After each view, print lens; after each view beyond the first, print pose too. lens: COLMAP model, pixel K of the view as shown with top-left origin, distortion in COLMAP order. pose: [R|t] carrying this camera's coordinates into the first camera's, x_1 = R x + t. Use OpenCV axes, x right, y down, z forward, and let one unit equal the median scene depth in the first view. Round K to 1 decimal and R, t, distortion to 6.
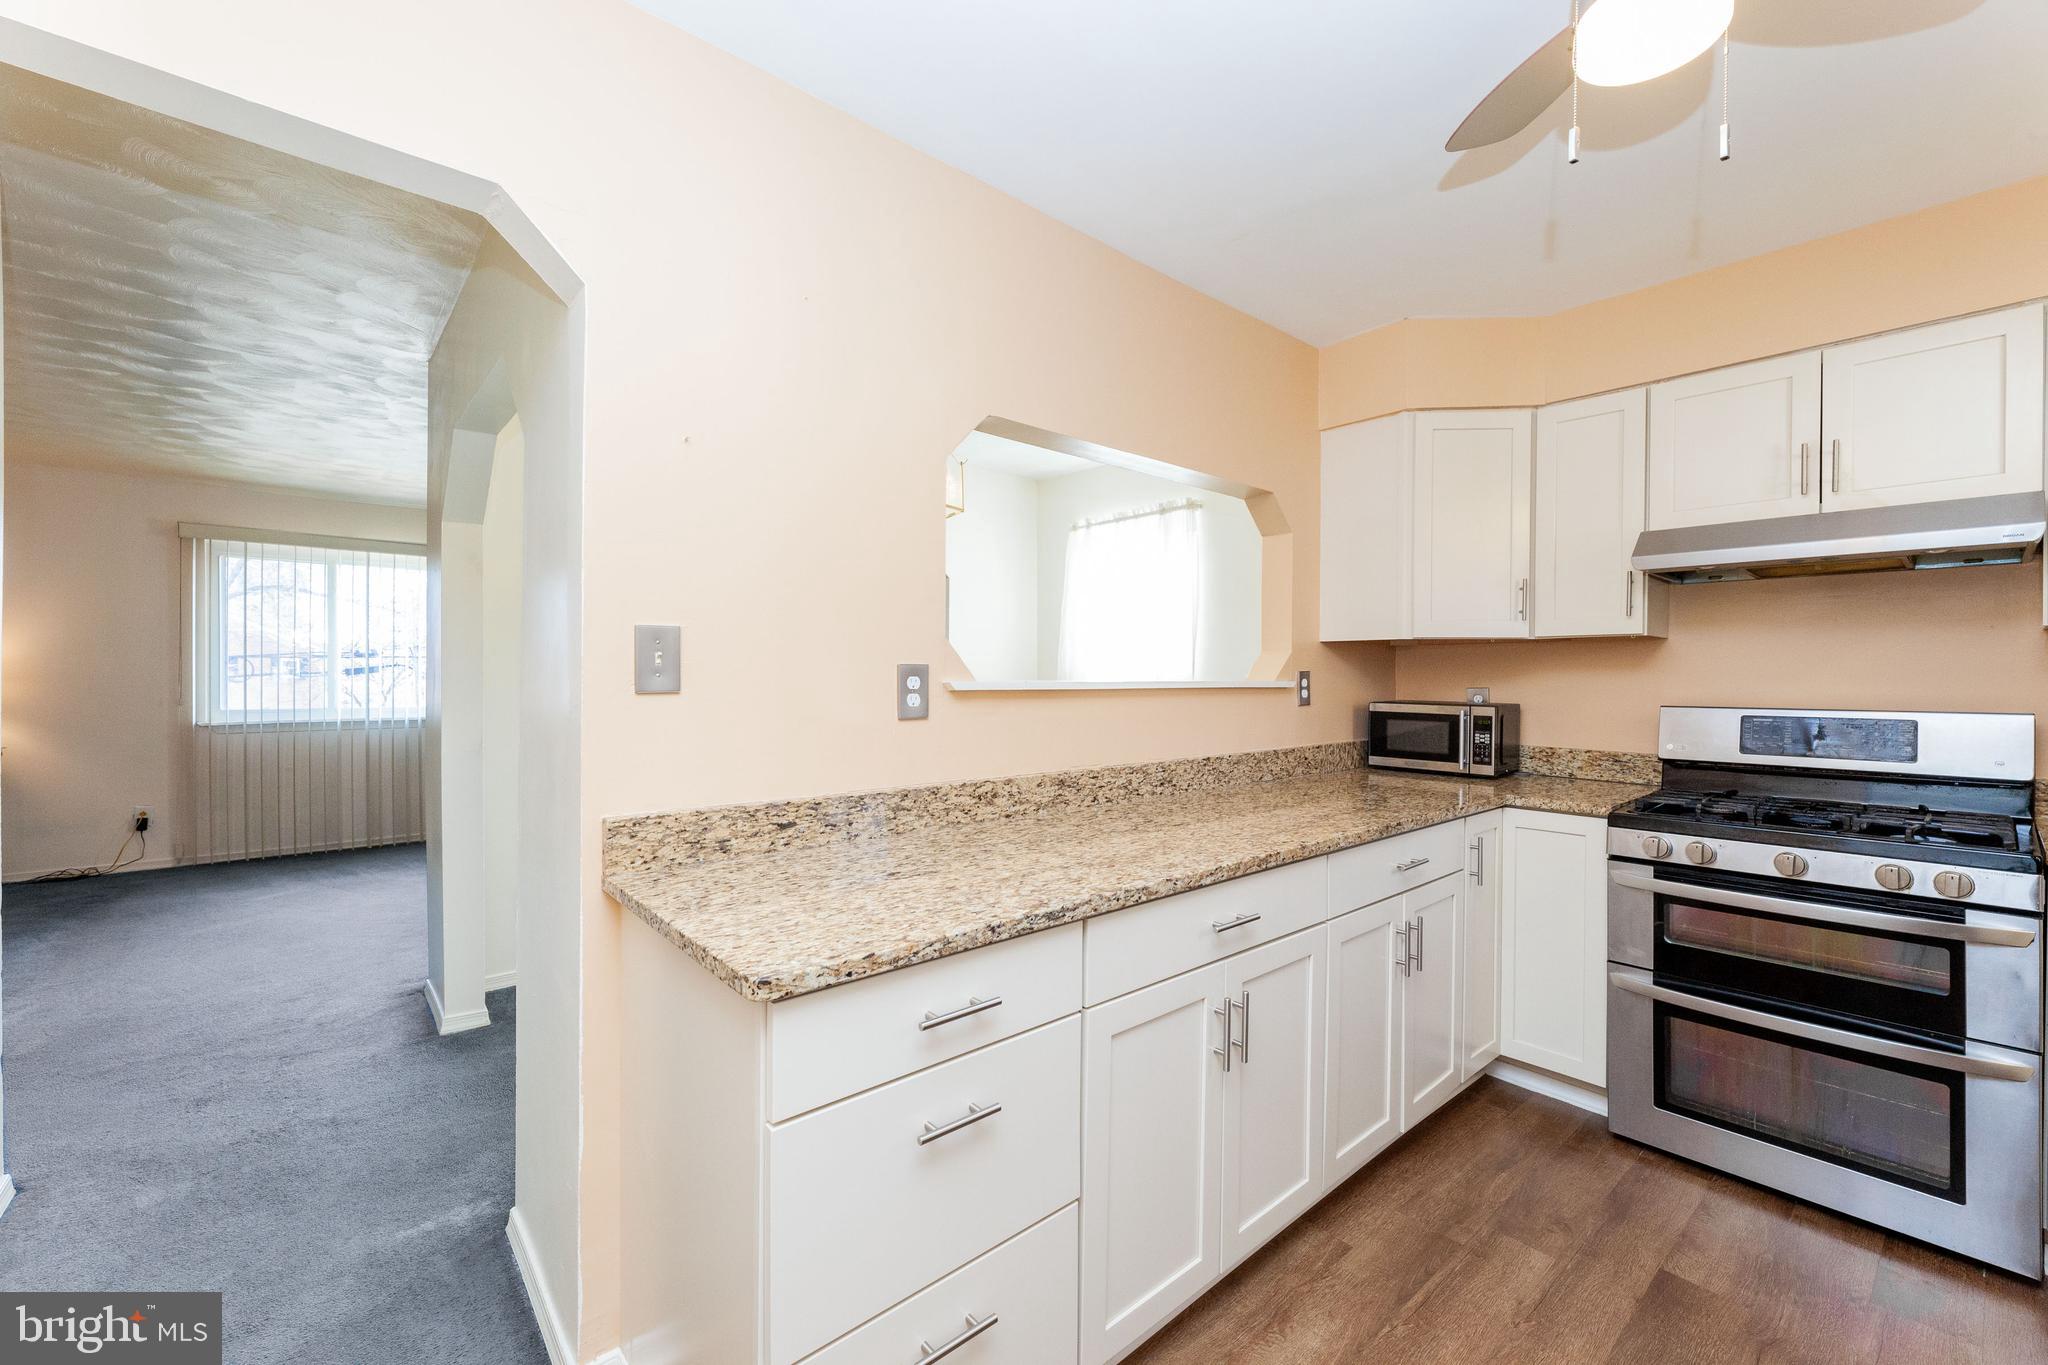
lens RADIAL K [[821.1, 0, 1027.4], [0, 821.1, 678.7], [0, 0, 1]] dist [-0.000713, -0.000089]
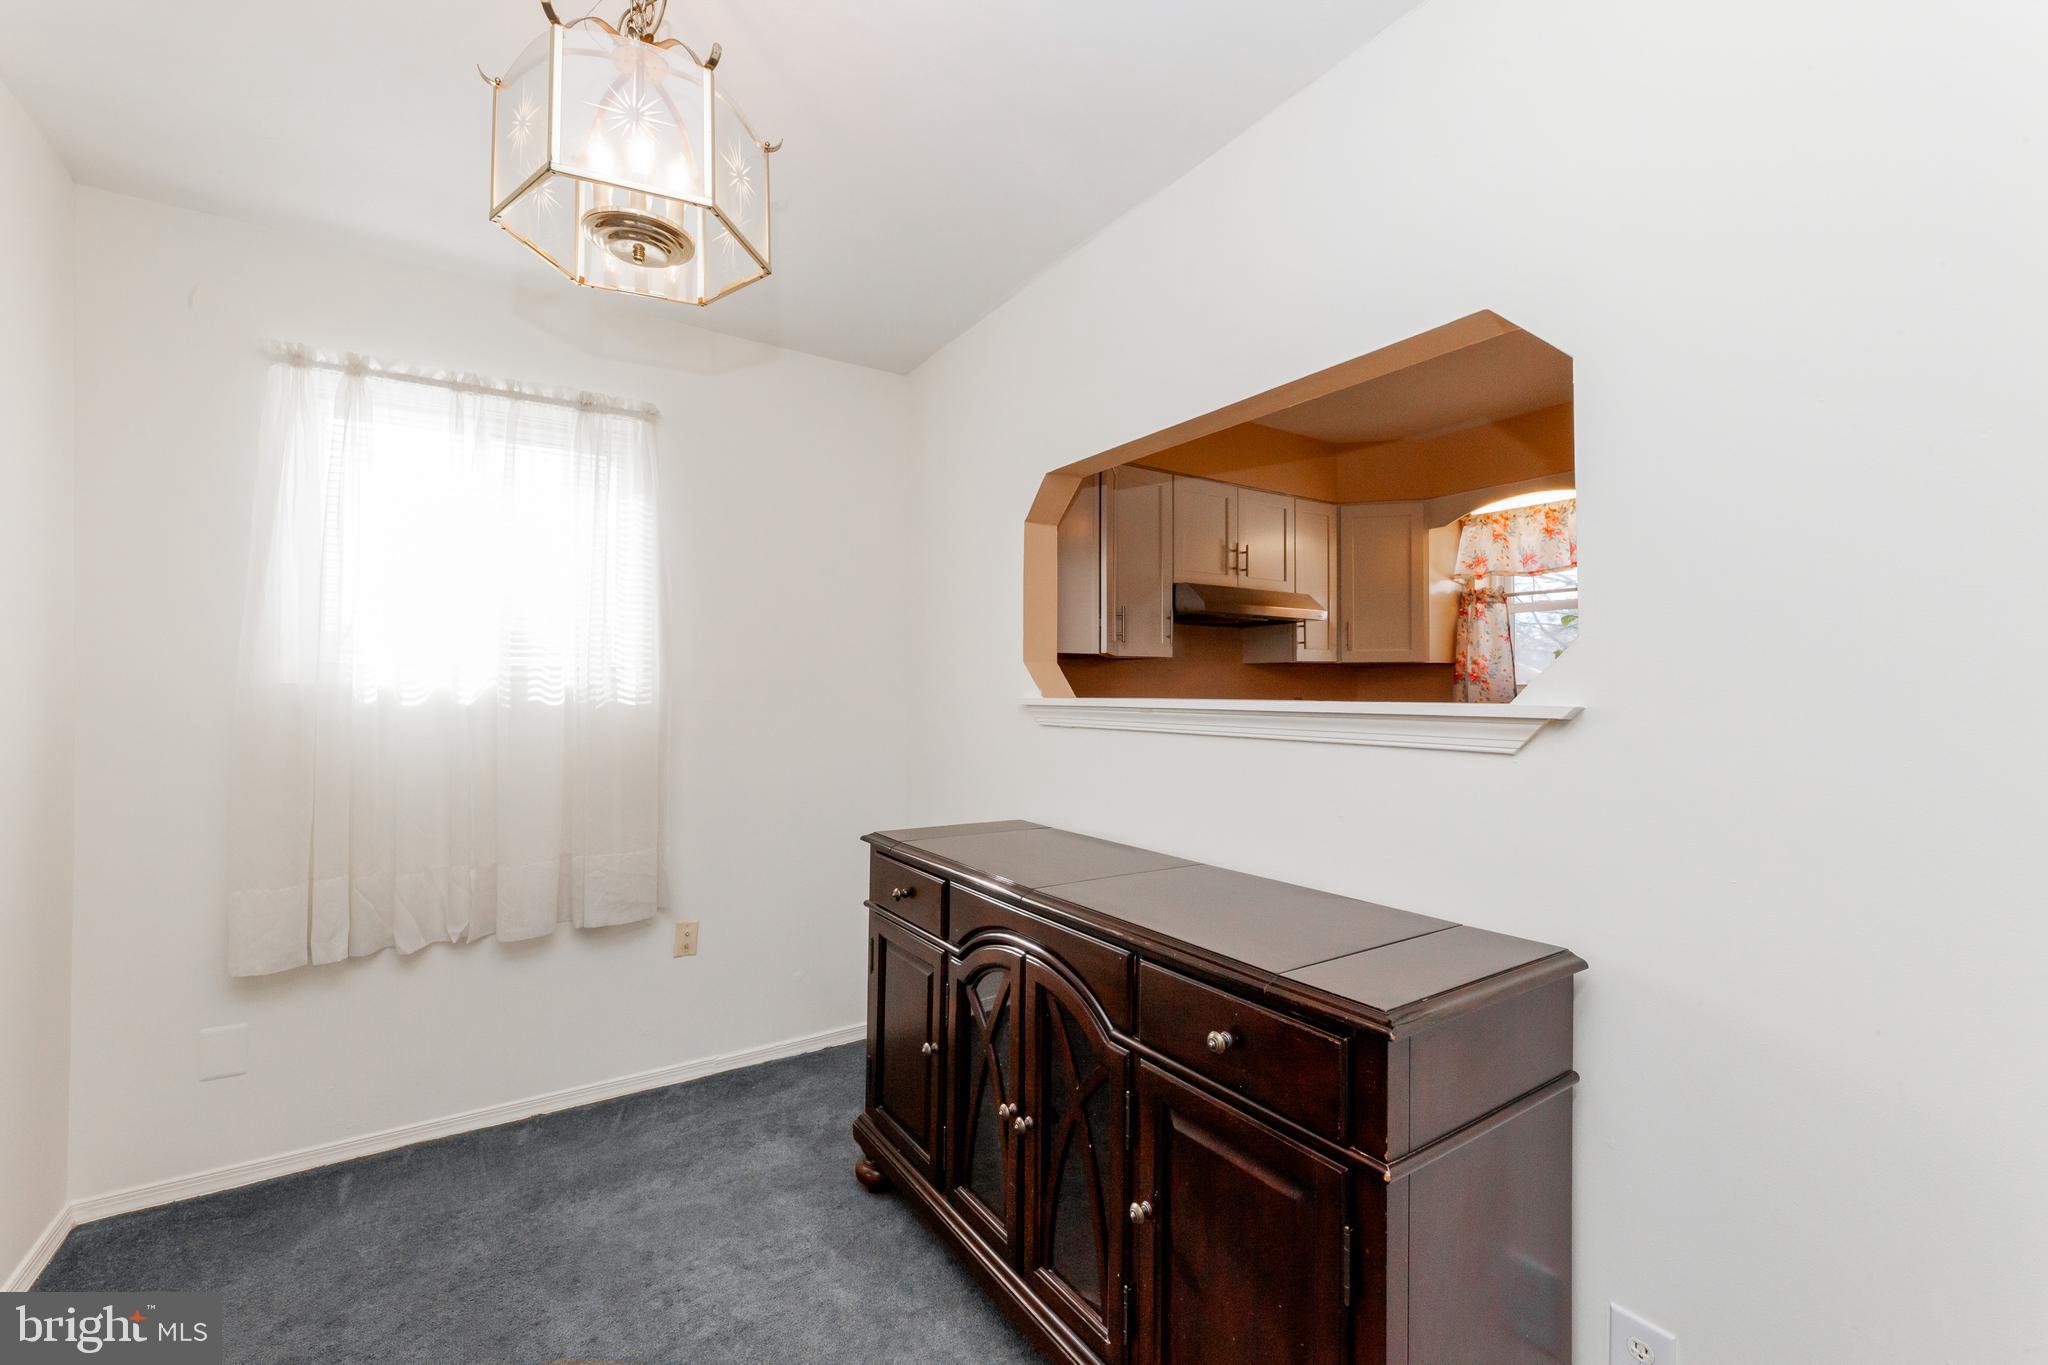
lens RADIAL K [[850.6, 0, 1004.1], [0, 850.6, 678.6], [0, 0, 1]] dist [-0.001241, -0.000146]
pose [[0.141052, 0.005541, 0.989987, -0.758031], [0.002044, 0.999981, -0.005889, -0.013233], [-0.990000, 0.002855, 0.141038, 1.216003]]
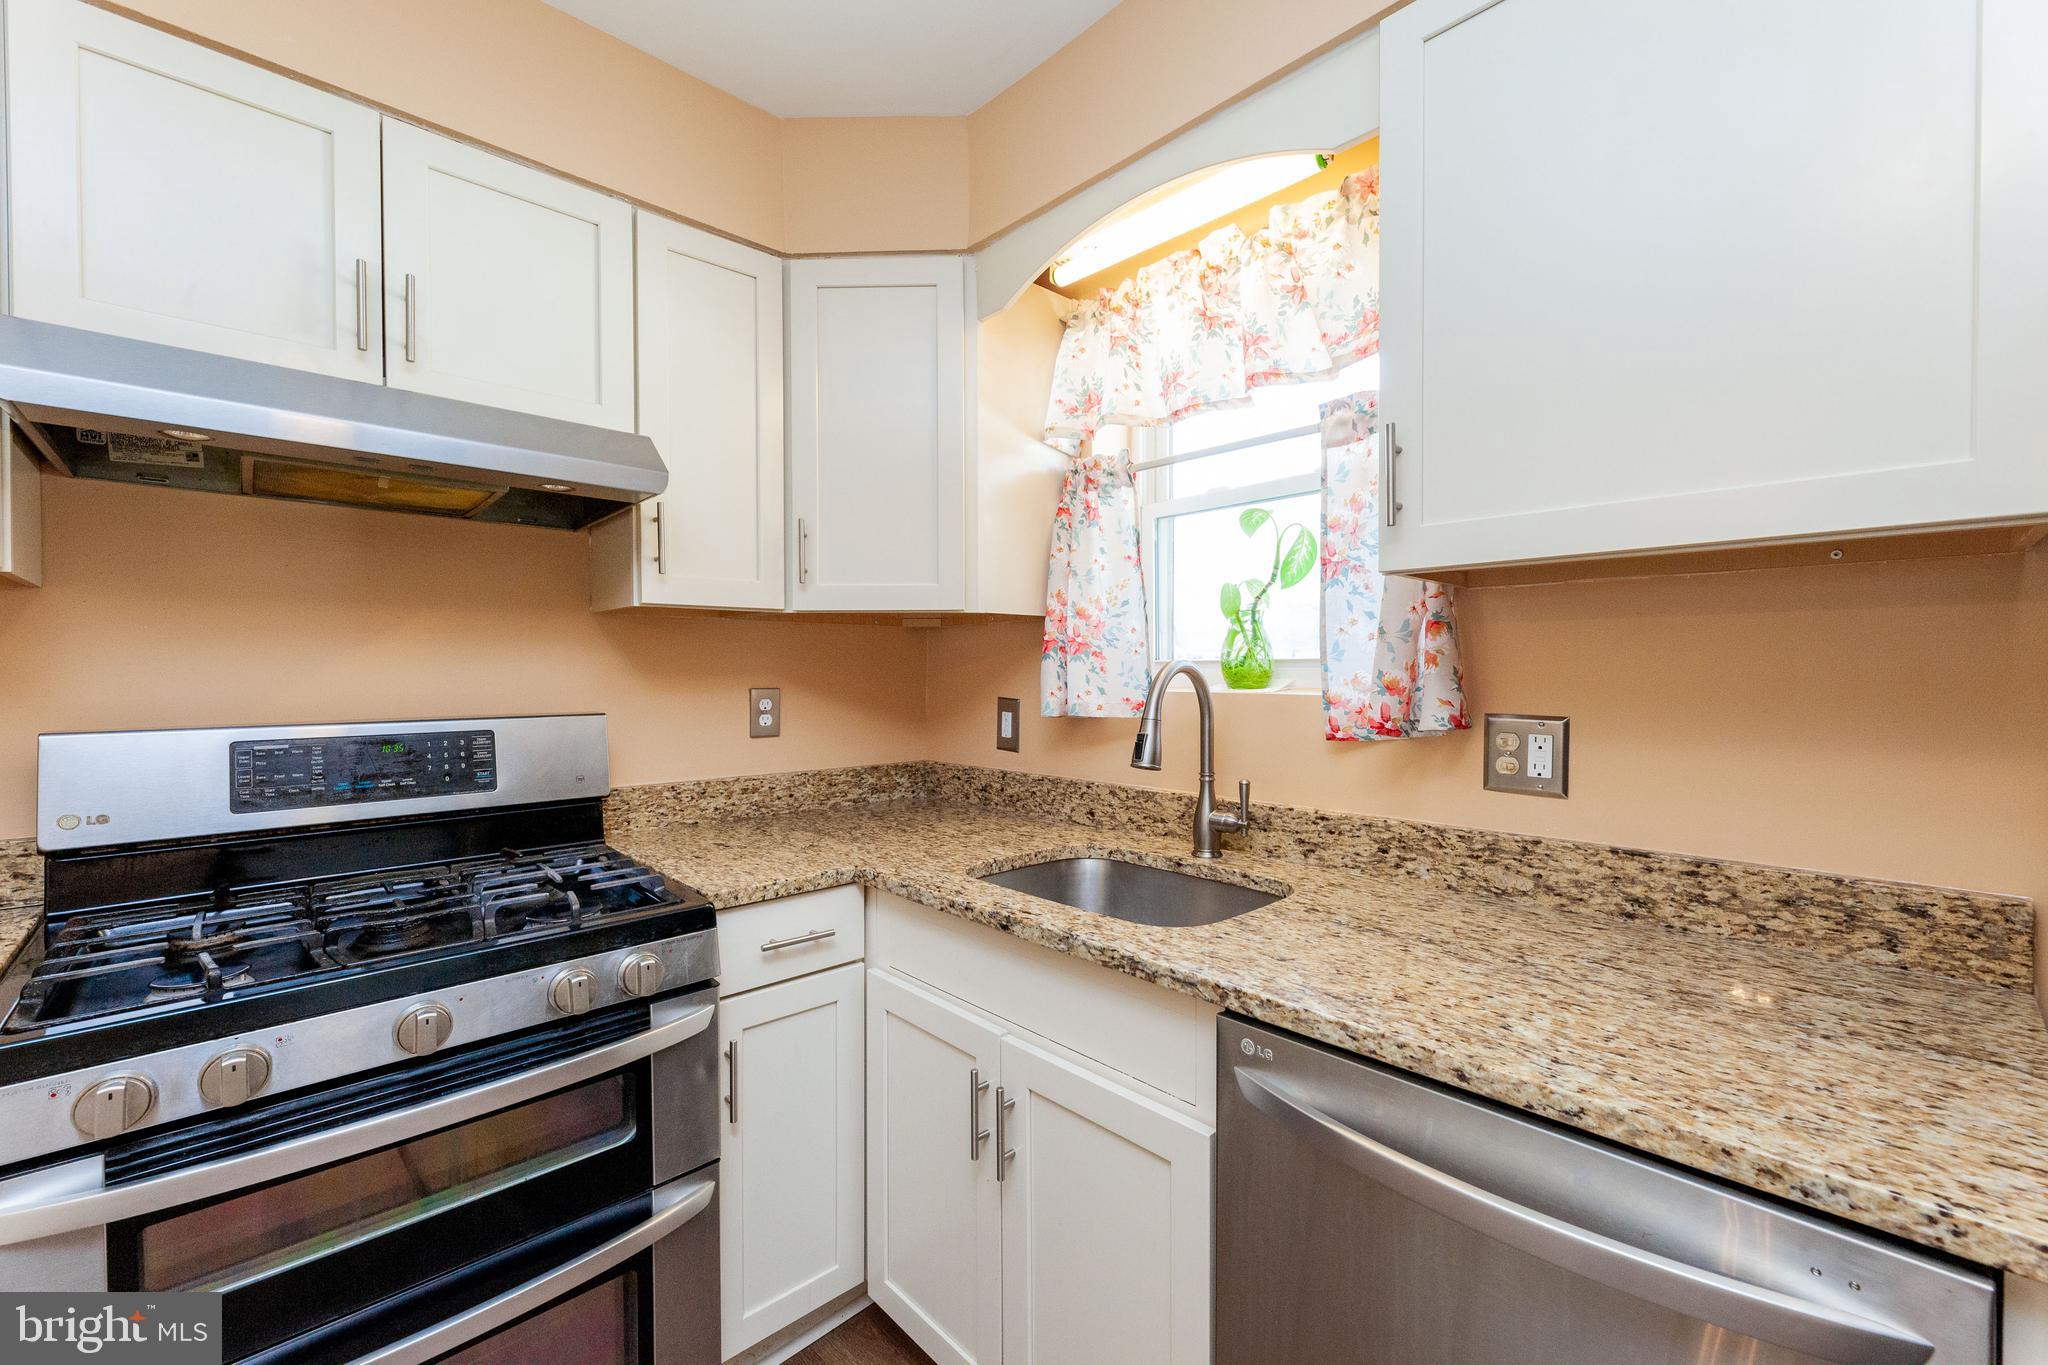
lens RADIAL K [[832.4, 0, 1024.0], [0, 832.4, 682.5], [0, 0, 1]] dist [0.001227, 0.000325]
pose [[-0.035642, -0.016768, 0.999224, 0.346175], [0.003181, 0.999852, 0.016892, -0.001453], [-0.999360, 0.003781, -0.035583, 0.559825]]
